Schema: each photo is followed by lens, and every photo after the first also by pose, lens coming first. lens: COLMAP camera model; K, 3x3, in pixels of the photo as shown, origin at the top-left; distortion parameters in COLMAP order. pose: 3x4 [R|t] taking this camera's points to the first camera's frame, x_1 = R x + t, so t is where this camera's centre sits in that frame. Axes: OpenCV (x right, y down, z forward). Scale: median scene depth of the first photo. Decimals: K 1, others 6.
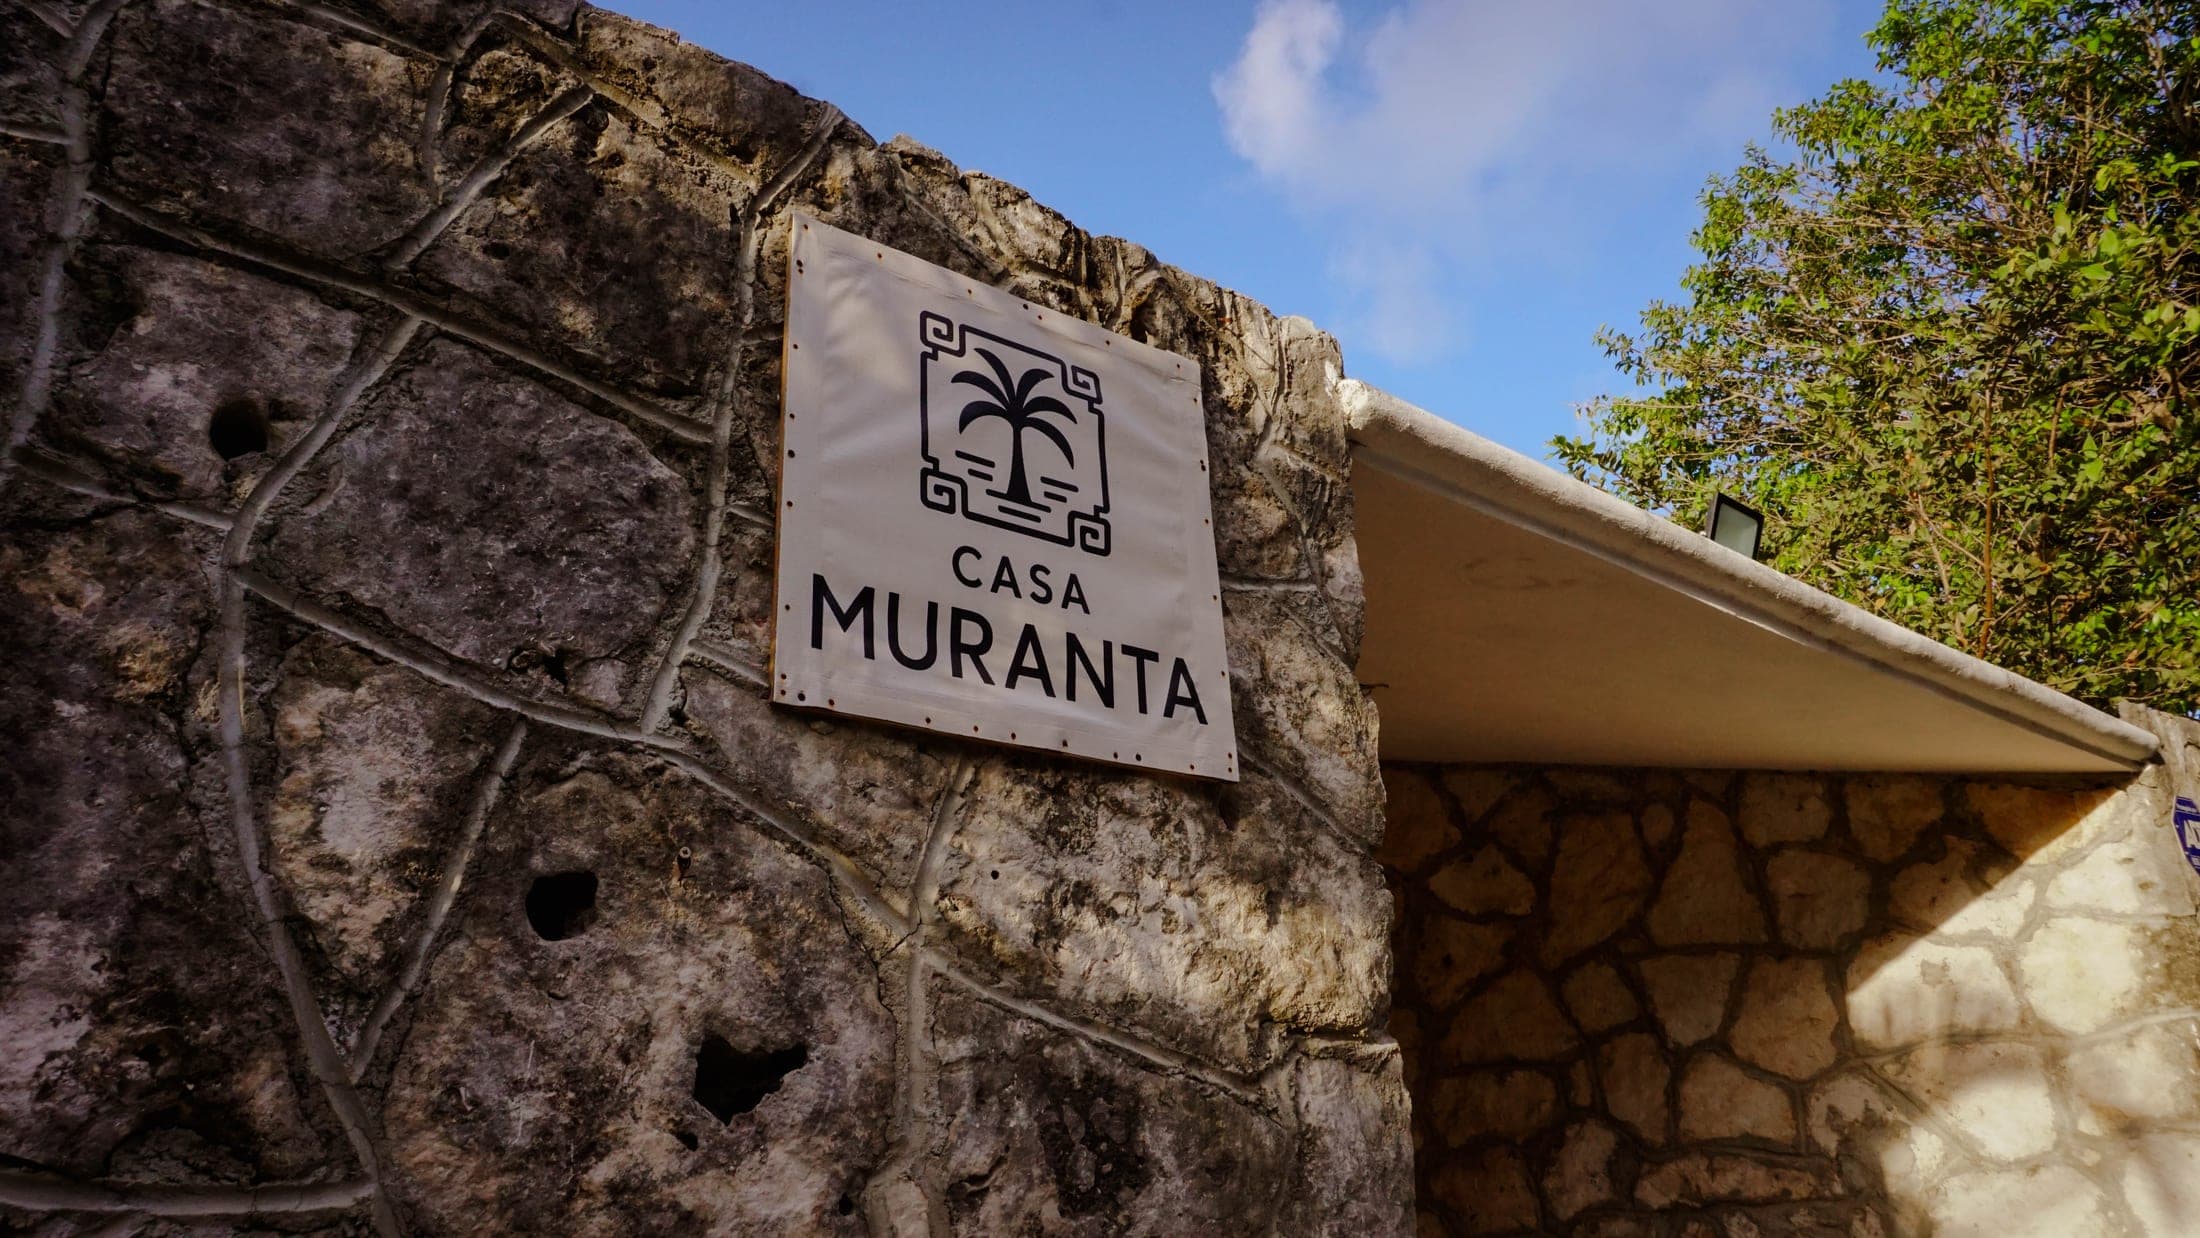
lens RADIAL K [[1509.9, 0, 1108.0], [0, 1509.9, 619.0], [0, 0, 1]] dist [-0.048798, 0.058838]
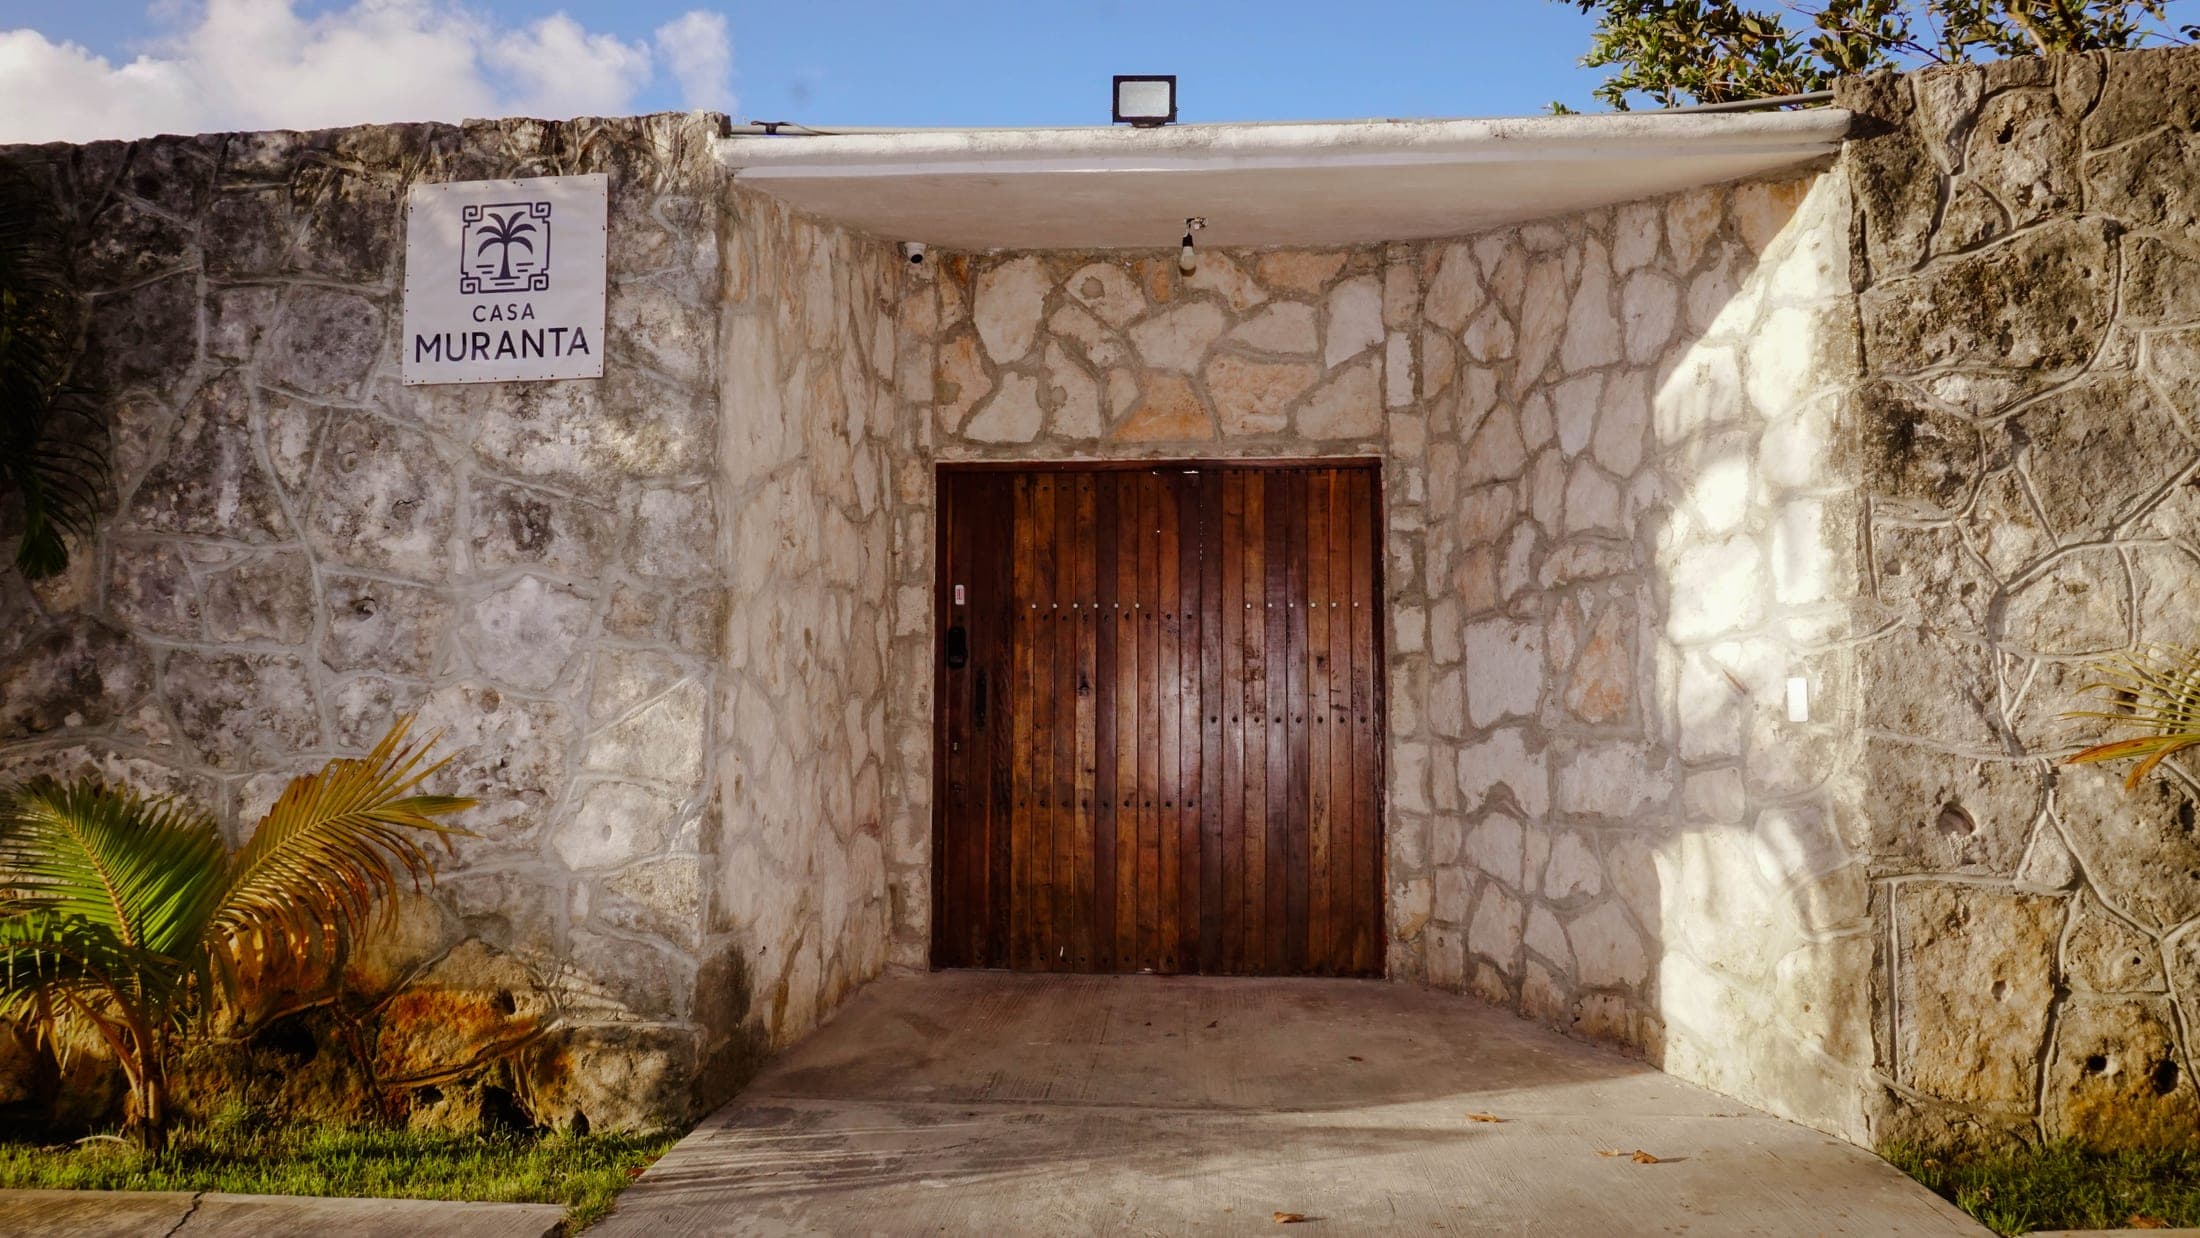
lens RADIAL K [[1509.9, 0, 1084.1], [0, 1509.9, 635.3], [0, 0, 1]] dist [-0.048798, 0.058838]
pose [[0.724080, -0.006630, -0.689684, 2.380649], [0.238544, 0.940650, 0.241399, 0.108165], [0.647151, -0.339312, 0.682688, -0.253711]]
